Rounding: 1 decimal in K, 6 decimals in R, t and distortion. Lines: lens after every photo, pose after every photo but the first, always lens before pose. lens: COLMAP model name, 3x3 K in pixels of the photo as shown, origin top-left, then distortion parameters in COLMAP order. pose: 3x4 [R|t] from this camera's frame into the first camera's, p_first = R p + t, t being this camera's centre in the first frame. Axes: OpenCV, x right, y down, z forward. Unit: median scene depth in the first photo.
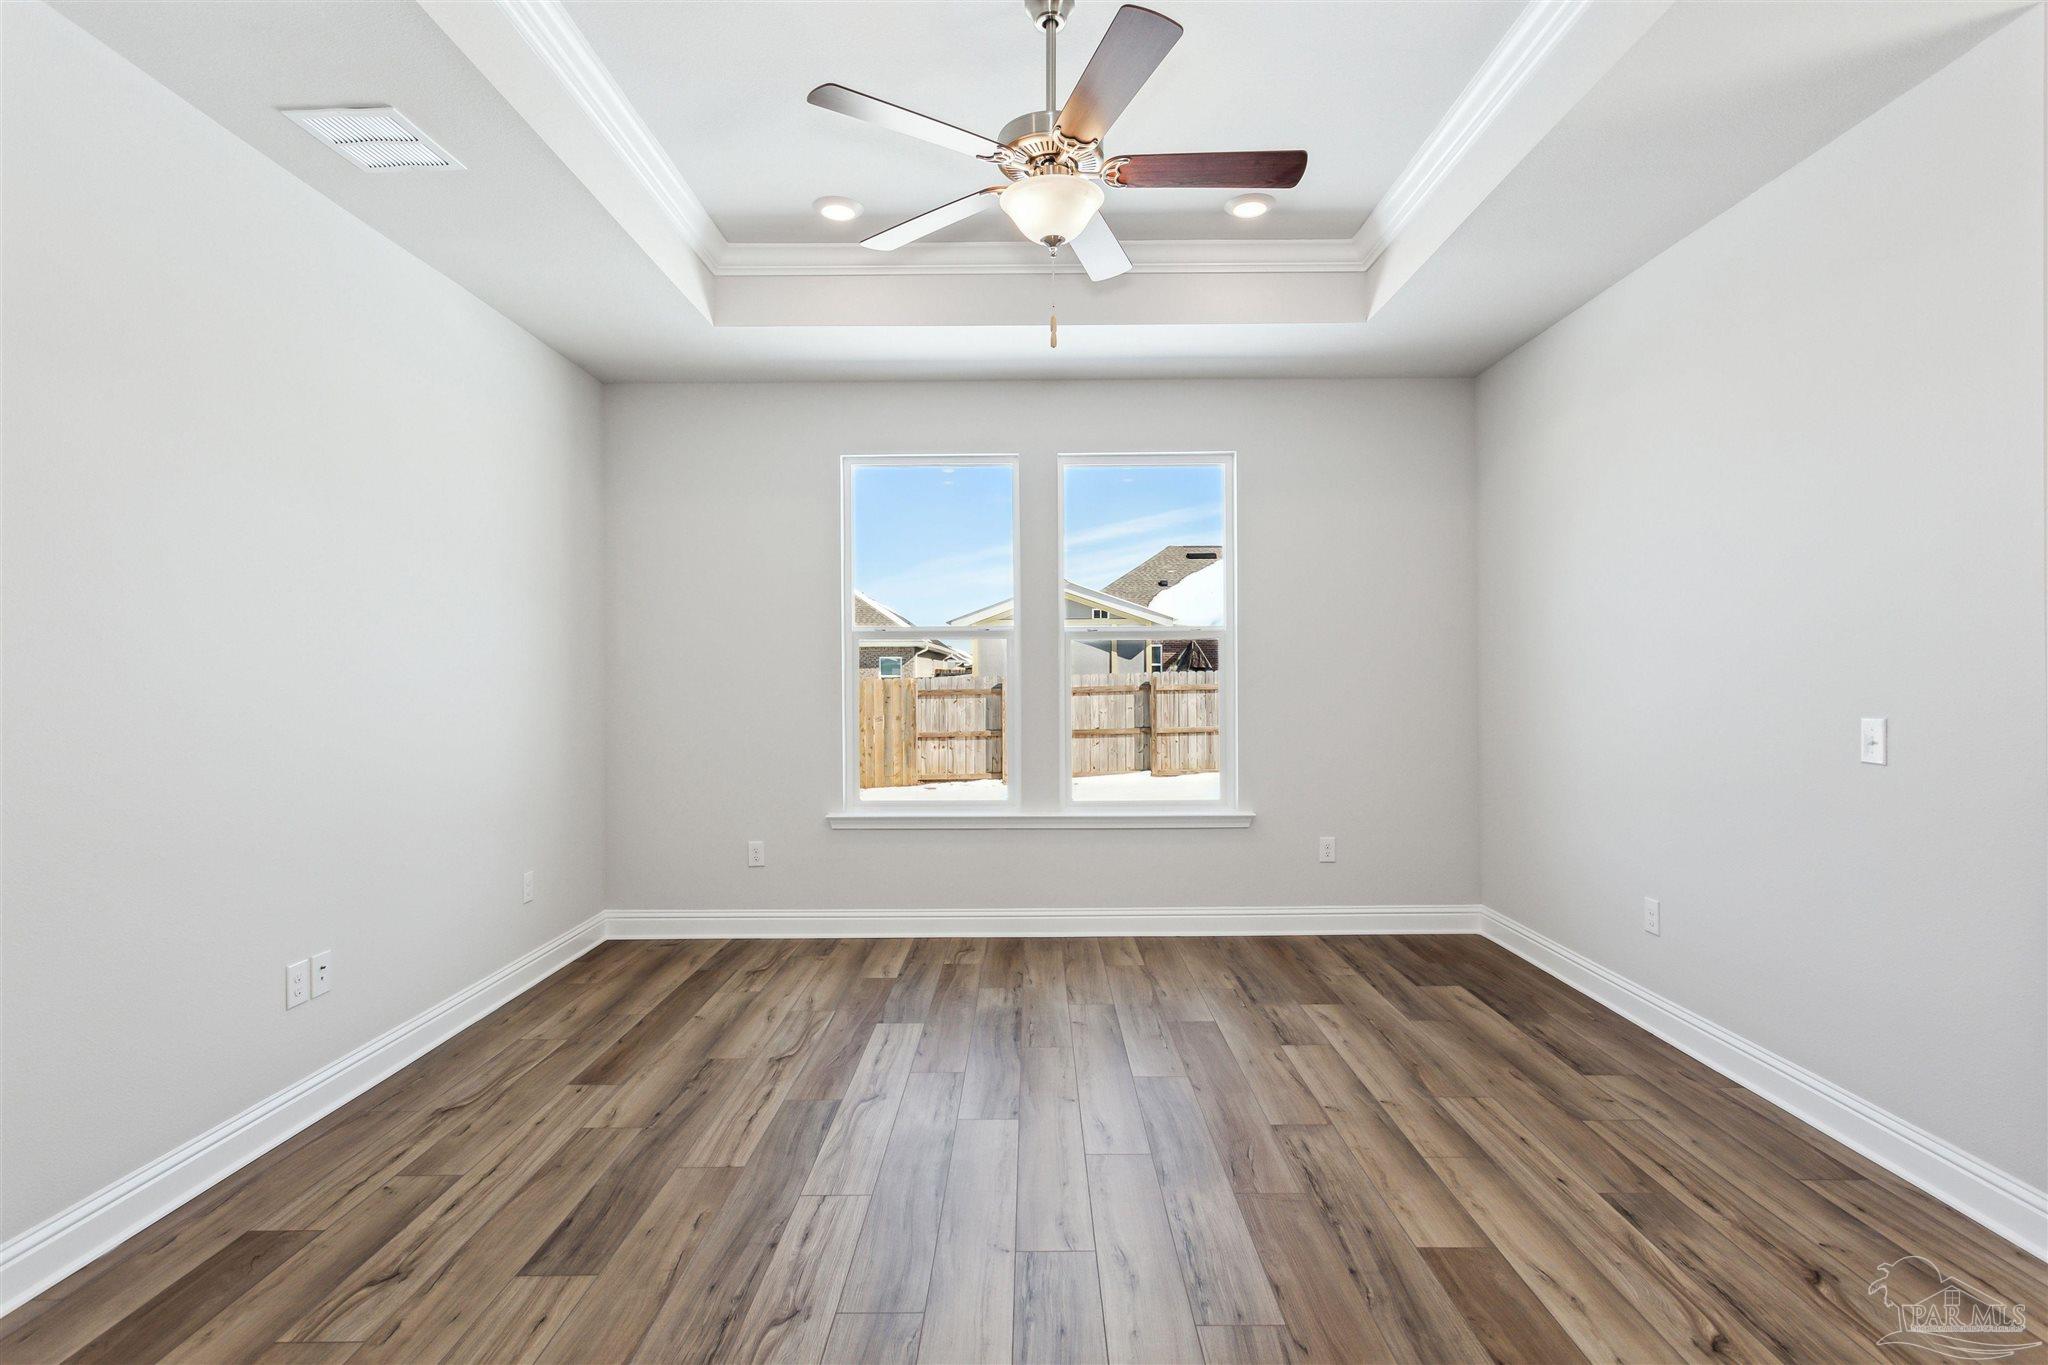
lens RADIAL K [[1000.1, 0, 1037.6], [0, 1000.1, 662.0], [0, 0, 1]] dist [0.003040, 0.001298]
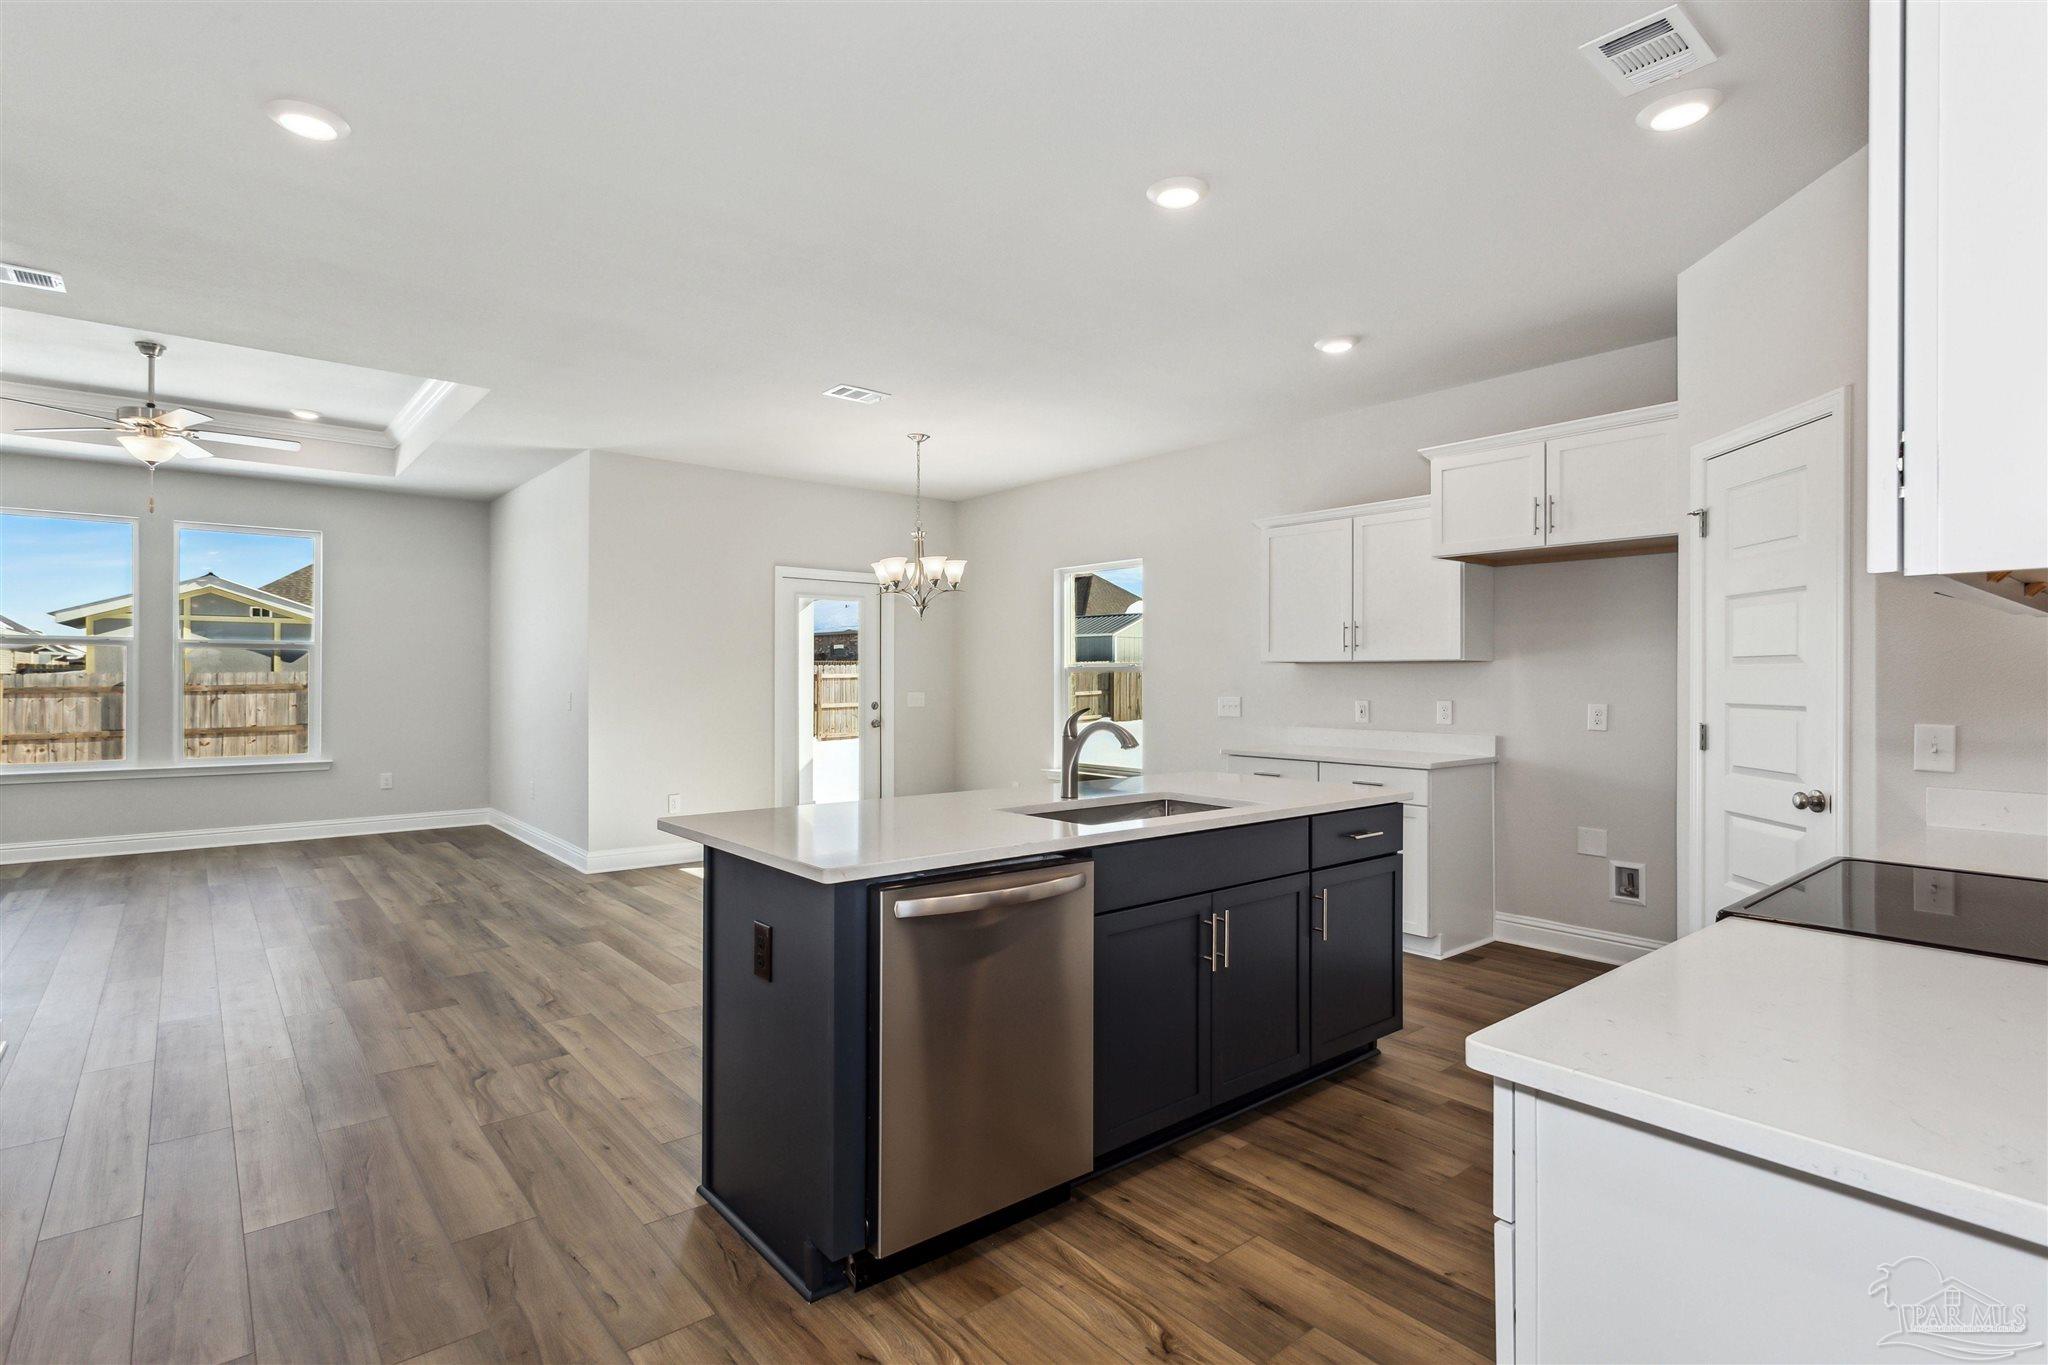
lens RADIAL K [[1000.1, 0, 1009.3], [0, 1000.1, 680.4], [0, 0, 1]] dist [0.003040, 0.001298]
pose [[0.776298, 0.005497, 0.630342, 0.053818], [-0.016104, 0.999809, 0.011114, -0.013508], [-0.630160, -0.018779, 0.776238, -1.028242]]
